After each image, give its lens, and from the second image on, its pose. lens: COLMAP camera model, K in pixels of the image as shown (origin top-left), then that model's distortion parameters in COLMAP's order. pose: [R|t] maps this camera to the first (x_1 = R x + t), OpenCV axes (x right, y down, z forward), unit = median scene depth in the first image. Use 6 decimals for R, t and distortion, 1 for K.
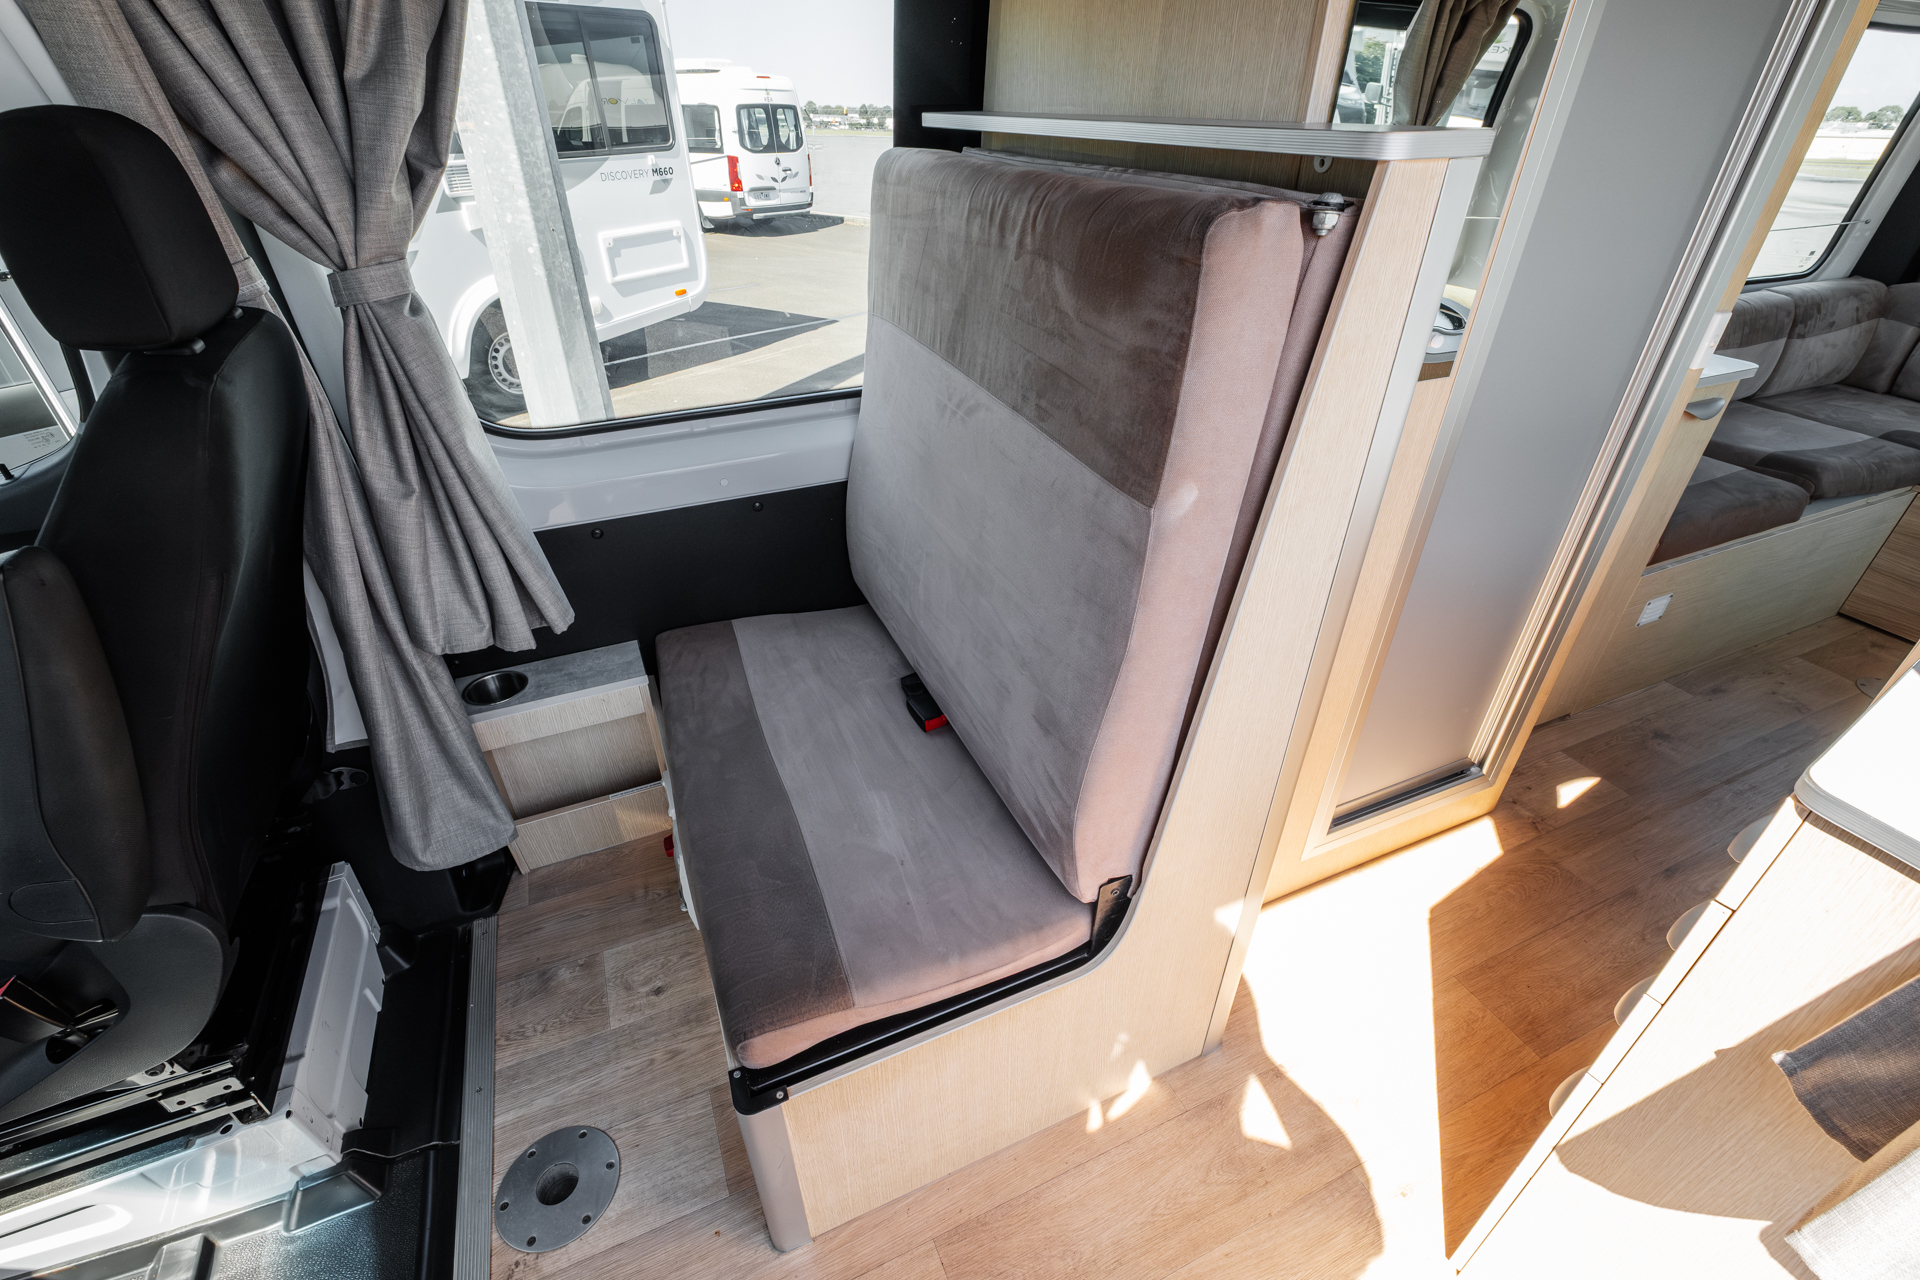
lens RADIAL K [[832.3, 0, 960.0], [0, 832.3, 640.0], [0, 0, 1]] dist [-0.000273, -0.000044]
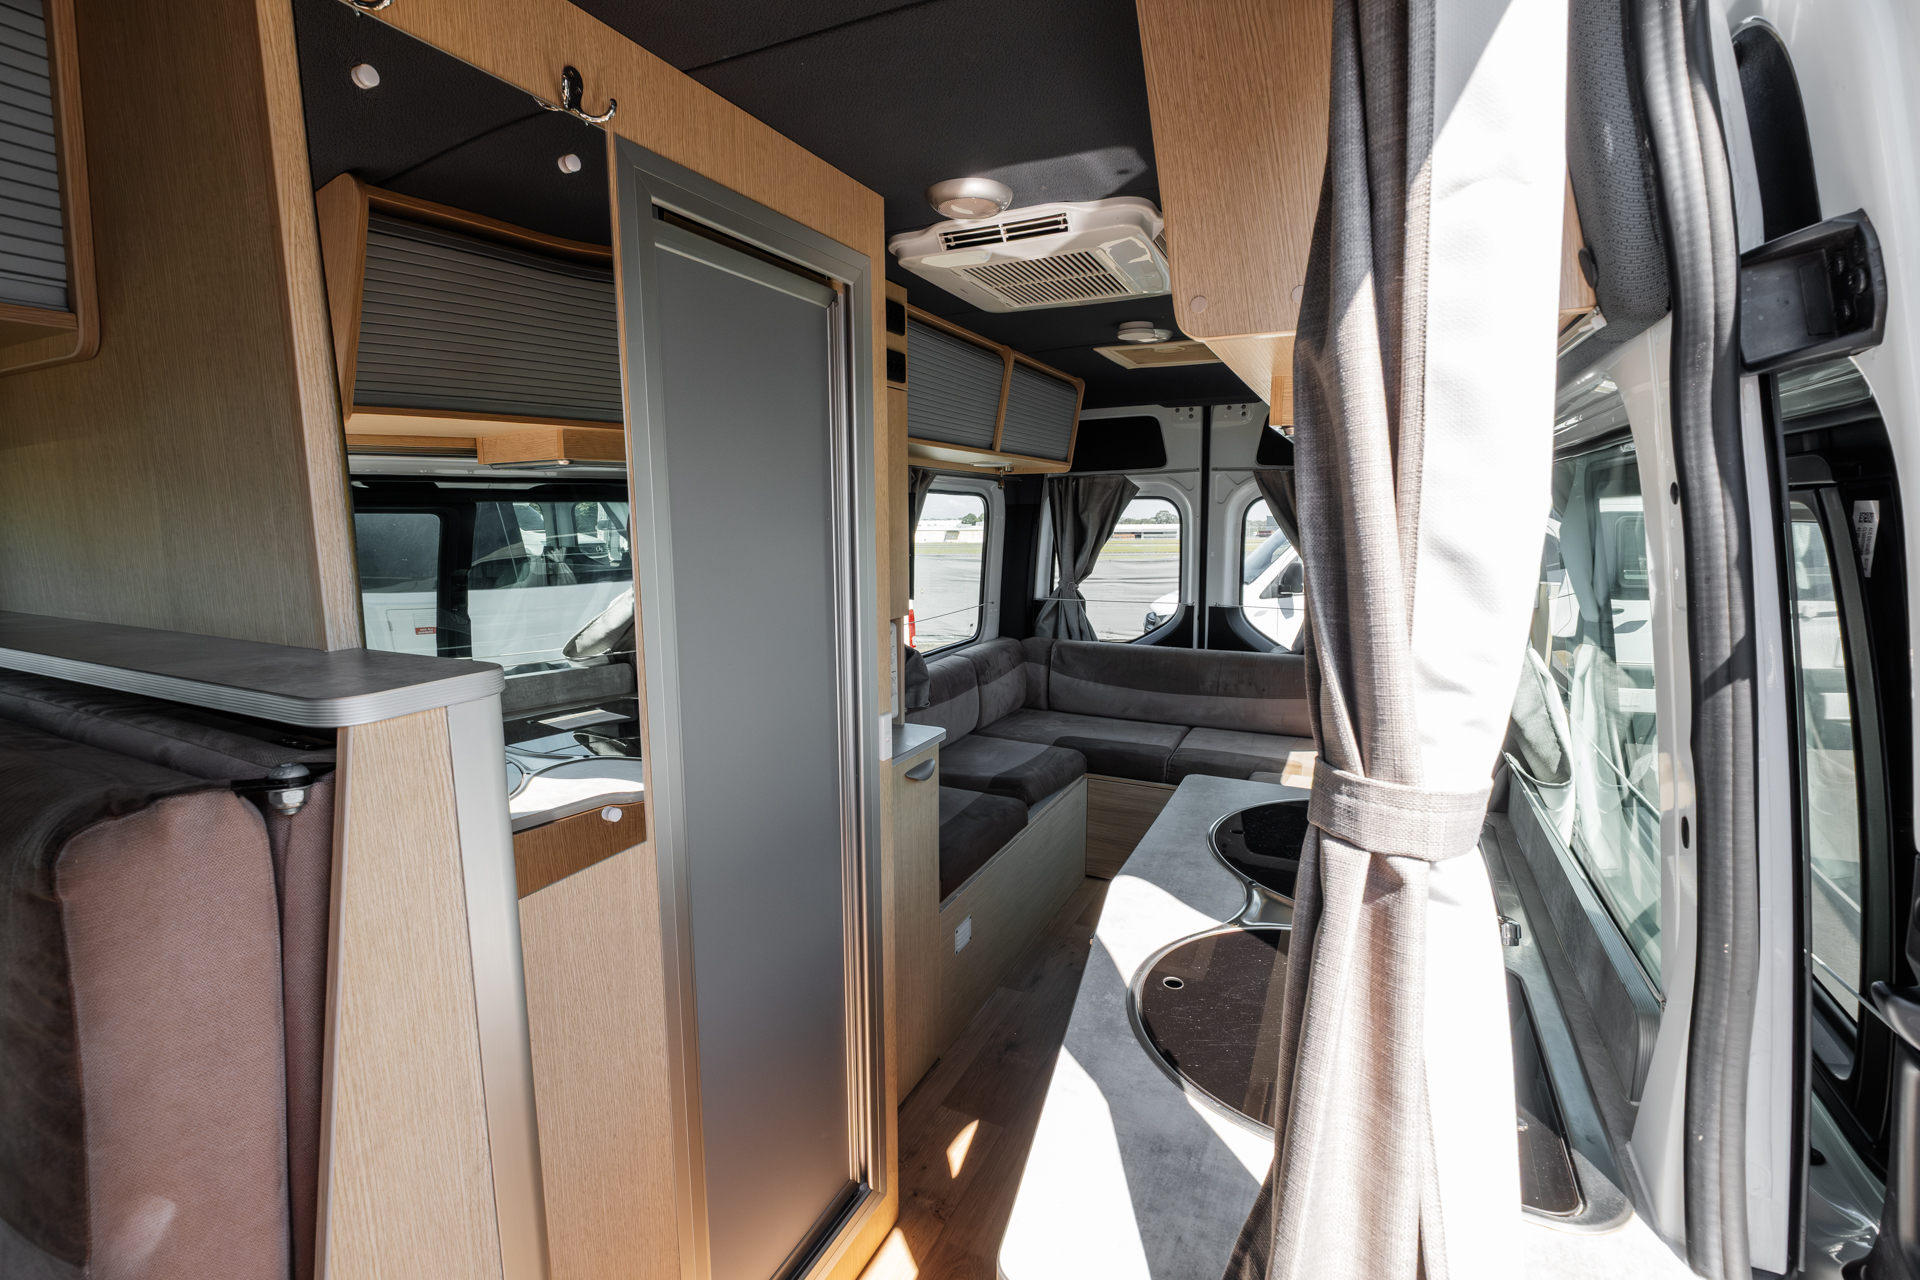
lens RADIAL K [[849.9, 0, 957.2], [0, 849.9, 638.6], [0, 0, 1]] dist [-0.001051, -0.001691]
pose [[0.767606, -0.098771, 0.633266, 0.152545], [0.351305, 0.891245, -0.286823, -0.067914], [-0.536065, 0.442636, 0.718824, 0.012536]]
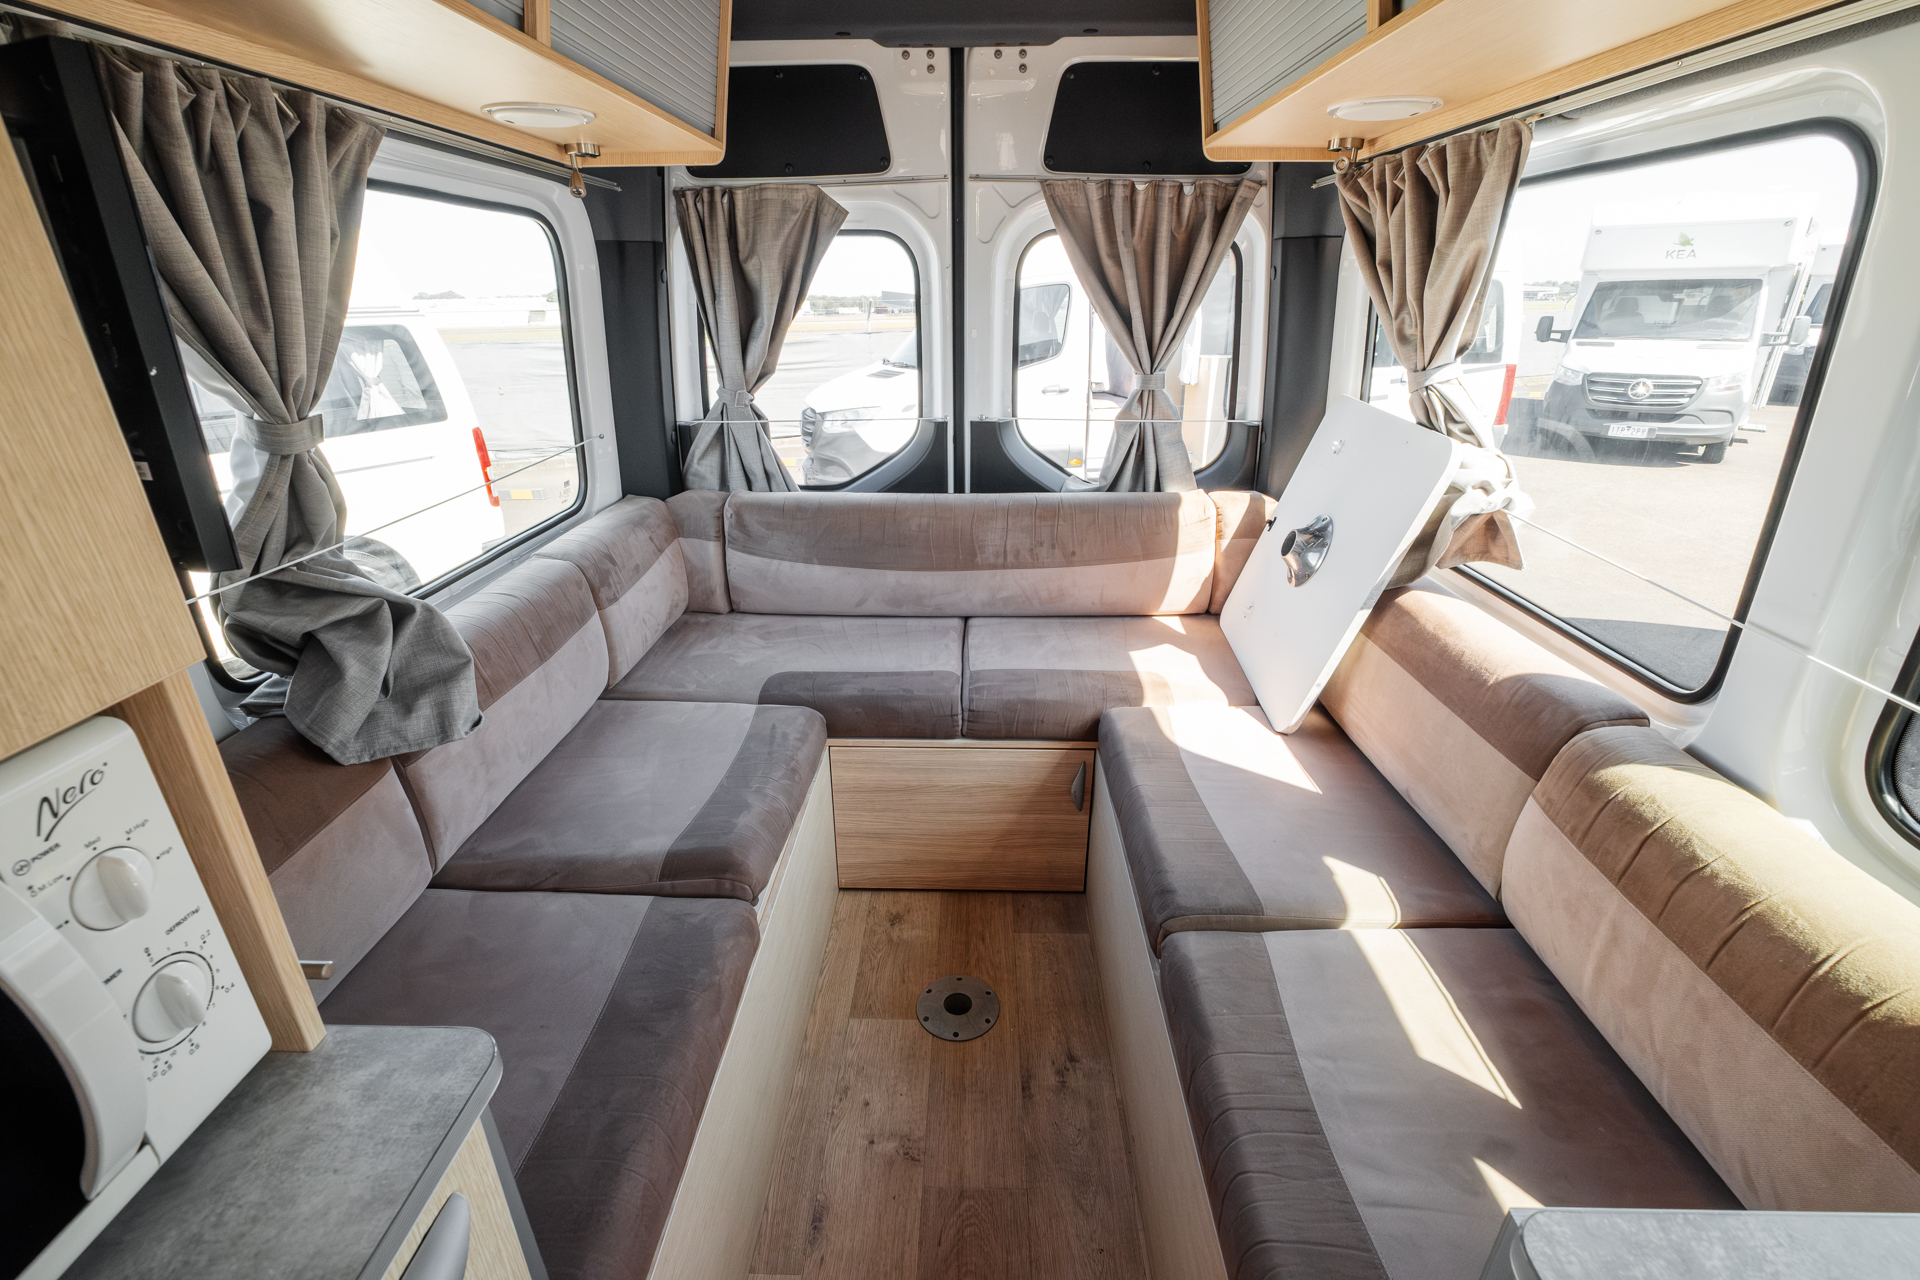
lens RADIAL K [[849.9, 0, 957.2], [0, 849.9, 638.6], [0, 0, 1]] dist [-0.001051, -0.001691]
pose [[0.432870, -0.351712, 0.830013, 0.681972], [0.495111, 0.862199, 0.107139, -0.349919], [-0.753318, 0.364571, 0.547356, 0.510867]]
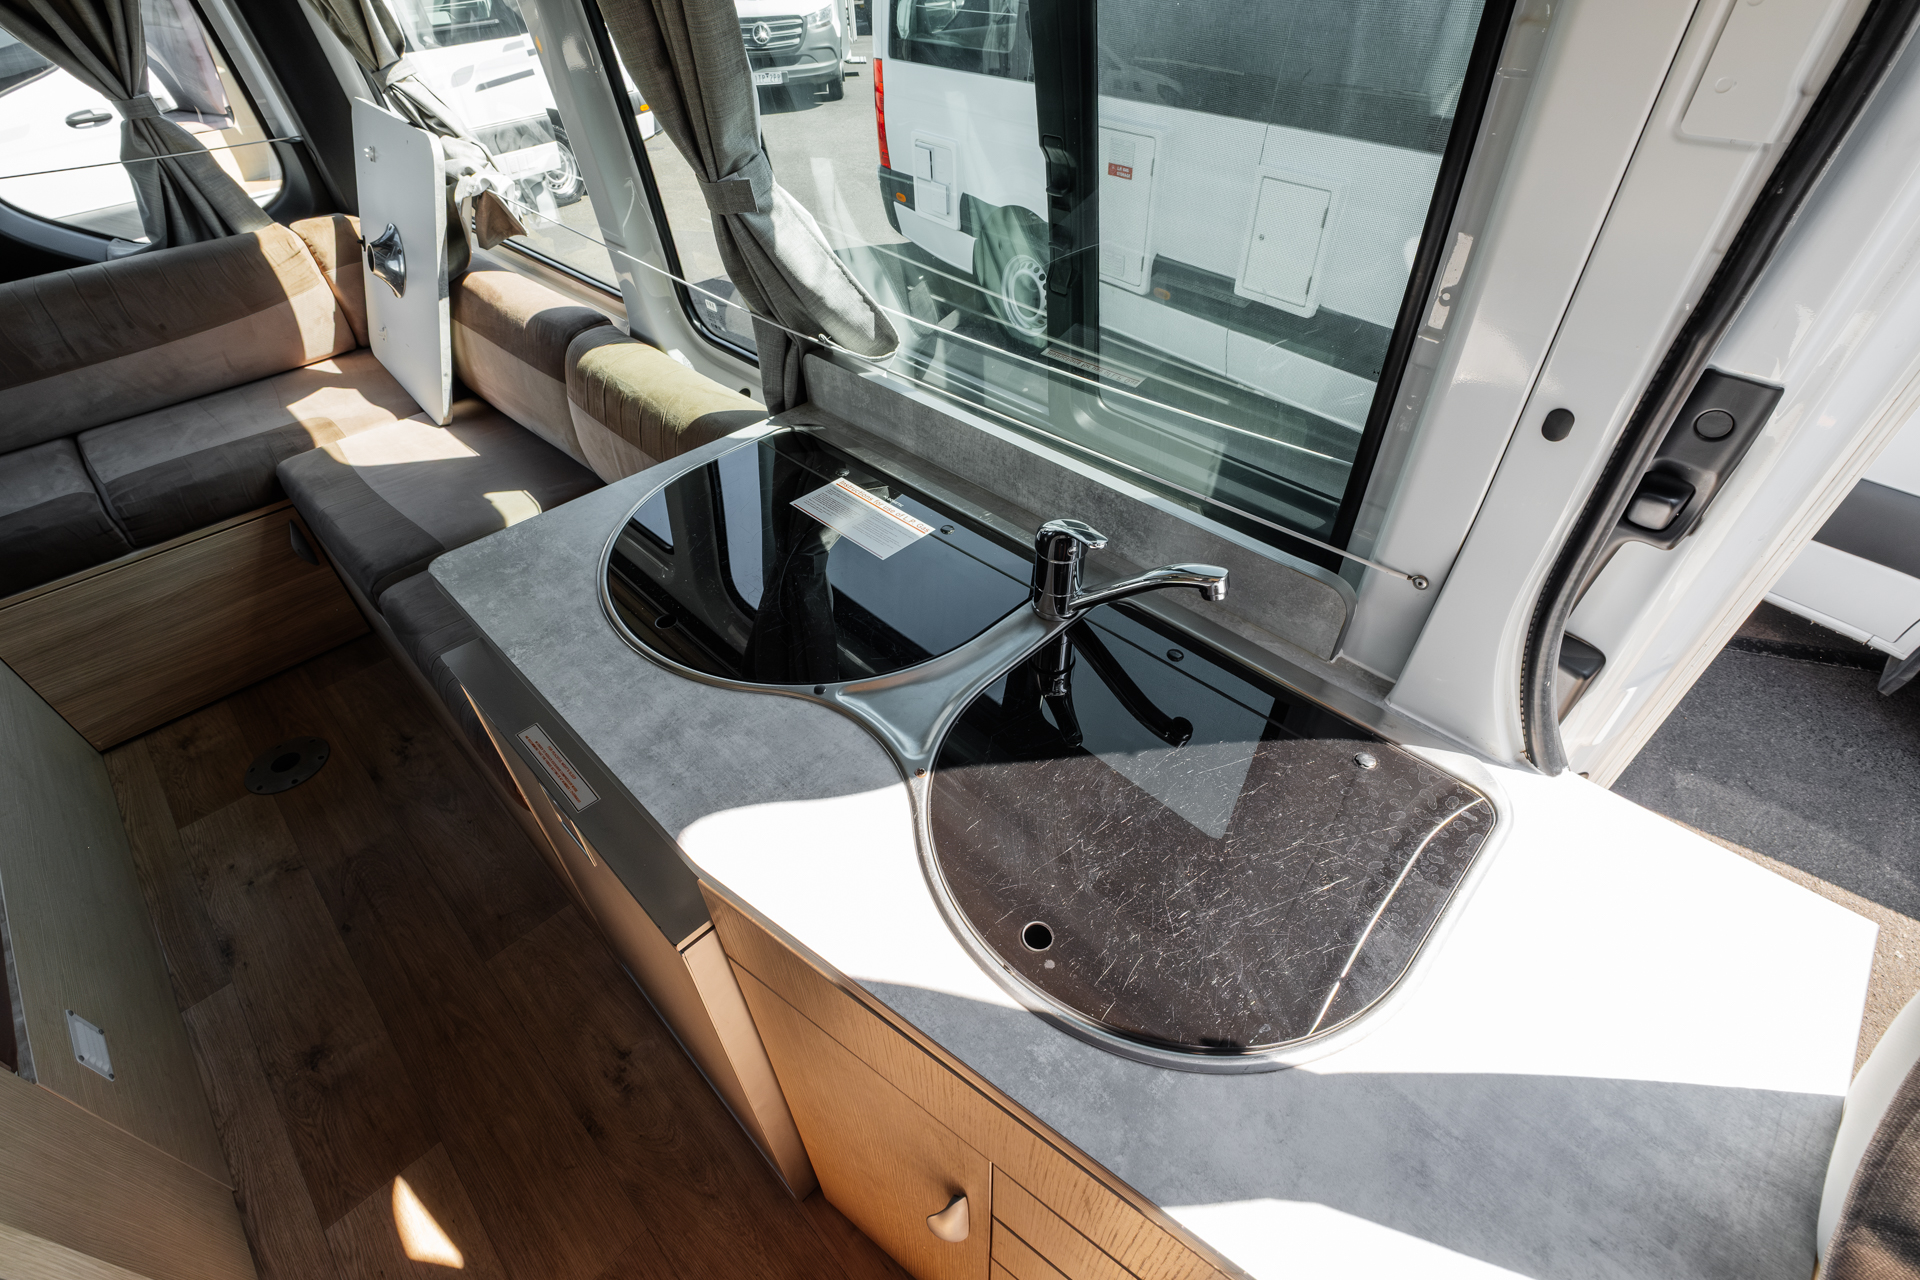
lens RADIAL K [[838.8, 0, 964.1], [0, 838.8, 635.3], [0, 0, 1]] dist [-0.003234, -0.001147]
pose [[-0.365965, -0.612204, 0.700911, 0.405293], [0.519461, 0.490529, 0.699673, -0.271133], [-0.772160, 0.620151, 0.138500, 0.299996]]
